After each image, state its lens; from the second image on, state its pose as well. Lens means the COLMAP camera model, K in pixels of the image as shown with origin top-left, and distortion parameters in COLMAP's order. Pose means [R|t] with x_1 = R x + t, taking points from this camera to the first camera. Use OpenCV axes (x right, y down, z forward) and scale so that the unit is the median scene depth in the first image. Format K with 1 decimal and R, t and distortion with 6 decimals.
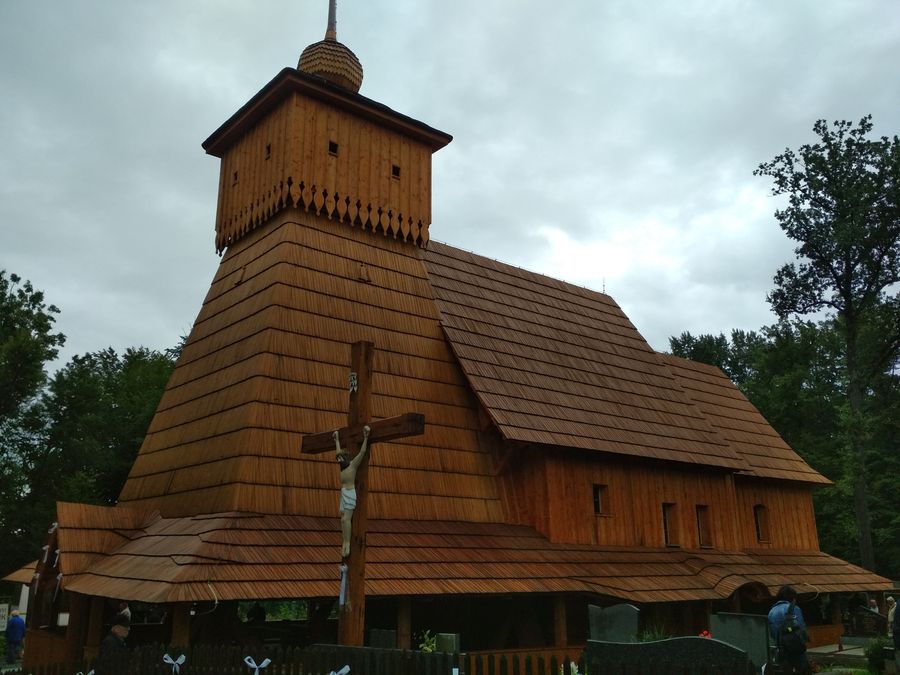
lens RADIAL K [[785.8, 0, 462.7], [0, 785.8, 330.2], [0, 0, 1]] dist [0.111804, -0.227613]
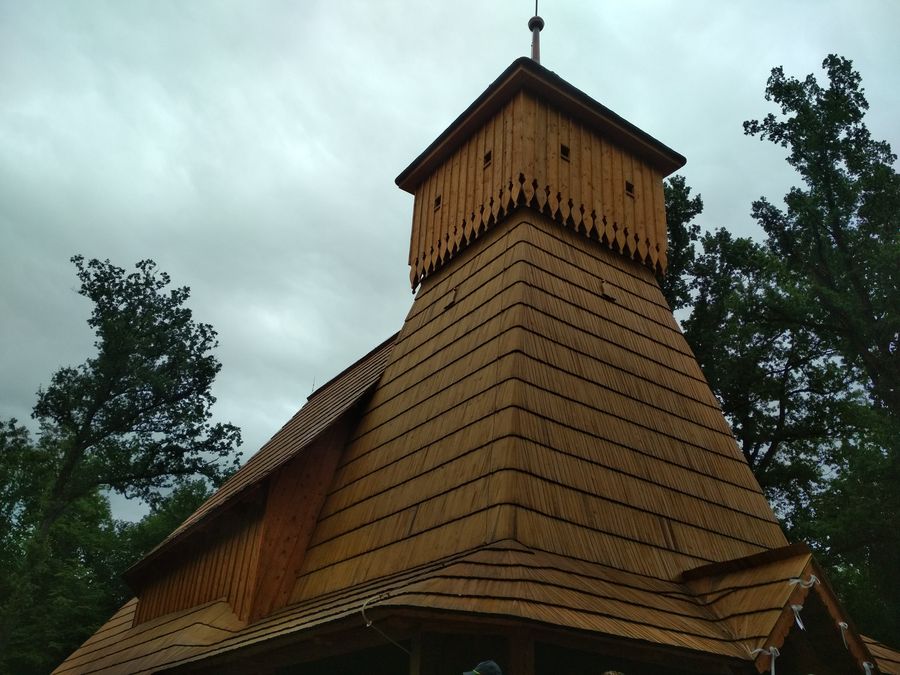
lens RADIAL K [[785.8, 0, 462.7], [0, 785.8, 330.2], [0, 0, 1]] dist [0.111804, -0.227613]
pose [[0.996041, 0.004830, -0.088758, -0.177507], [-0.025709, 0.971502, -0.235635, 0.143218], [0.085091, 0.236984, 0.967780, 0.193542]]
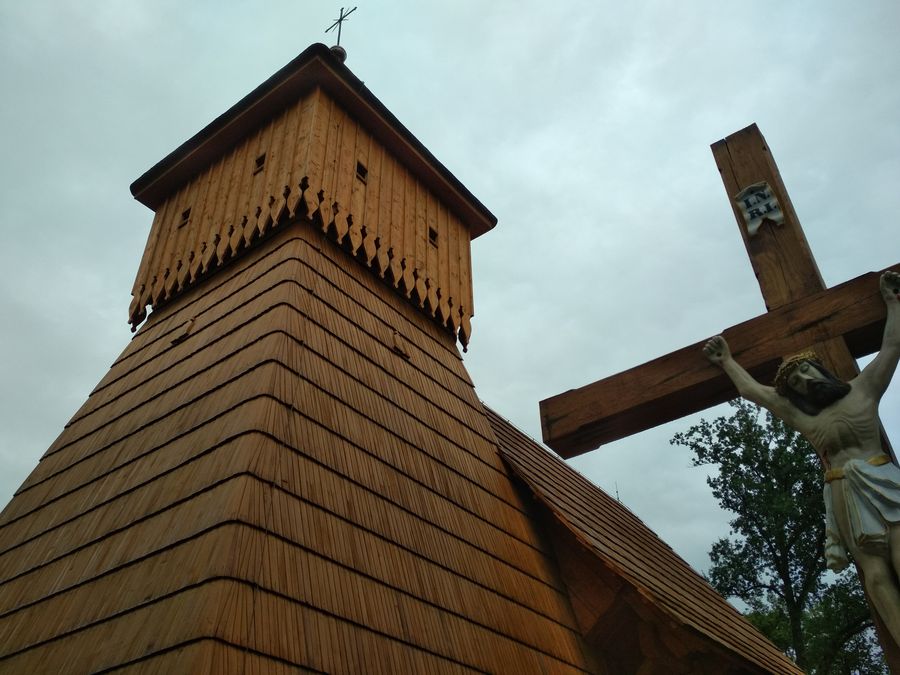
lens RADIAL K [[785.8, 0, 462.7], [0, 785.8, 330.2], [0, 0, 1]] dist [0.111804, -0.227613]
pose [[0.974387, 0.117751, 0.191582, -0.174204], [-0.034477, 0.920098, -0.390168, 0.137817], [-0.222217, 0.373570, 0.900592, 0.386059]]
